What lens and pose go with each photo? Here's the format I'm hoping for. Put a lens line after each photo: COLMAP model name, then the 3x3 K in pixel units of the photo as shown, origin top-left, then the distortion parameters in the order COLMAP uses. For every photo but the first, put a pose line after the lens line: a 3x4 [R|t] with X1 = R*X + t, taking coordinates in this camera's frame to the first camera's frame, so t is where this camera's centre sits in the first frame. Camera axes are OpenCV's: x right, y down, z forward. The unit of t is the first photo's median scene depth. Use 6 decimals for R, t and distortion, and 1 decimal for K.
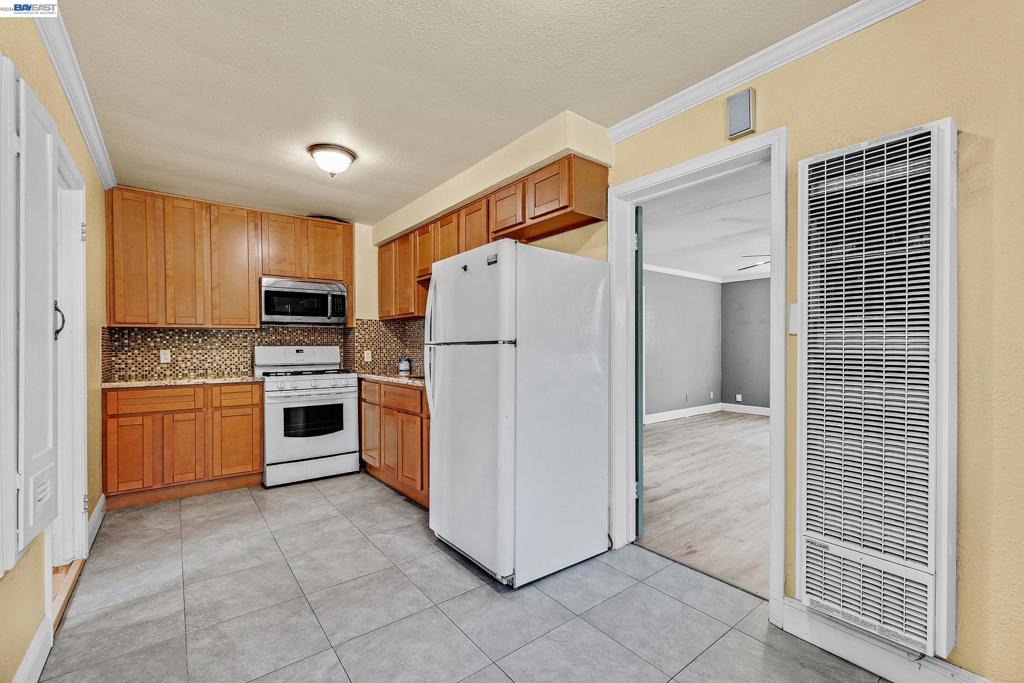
lens RADIAL K [[428.9, 0, 507.9], [0, 428.9, 343.3], [0, 0, 1]] dist [0.000946, 0.000034]
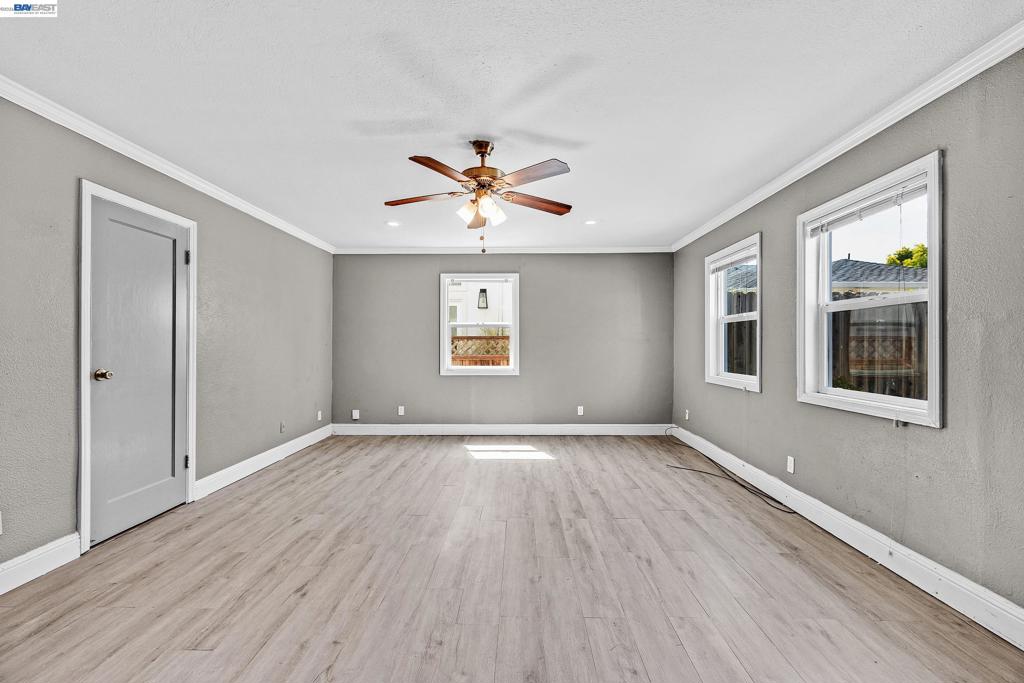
lens RADIAL K [[428.9, 0, 507.9], [0, 428.9, 343.3], [0, 0, 1]] dist [0.000946, 0.000034]
pose [[0.629726, 0.005423, 0.776798, 0.149014], [-0.010952, 0.999938, 0.001897, 0.003337], [-0.776740, -0.009702, 0.629747, 0.377597]]
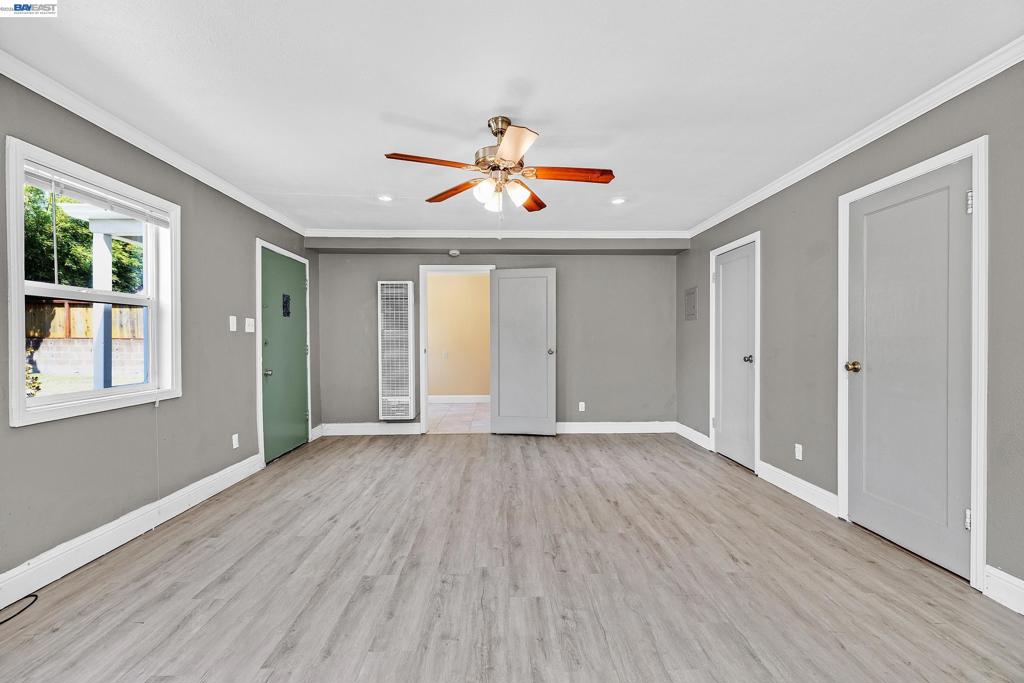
lens RADIAL K [[428.9, 0, 507.9], [0, 428.9, 343.3], [0, 0, 1]] dist [0.000946, 0.000034]
pose [[-0.591508, 0.009424, -0.806244, 0.701989], [0.012330, 0.999920, 0.002642, 0.008269], [0.806205, -0.008378, -0.591578, 0.840517]]
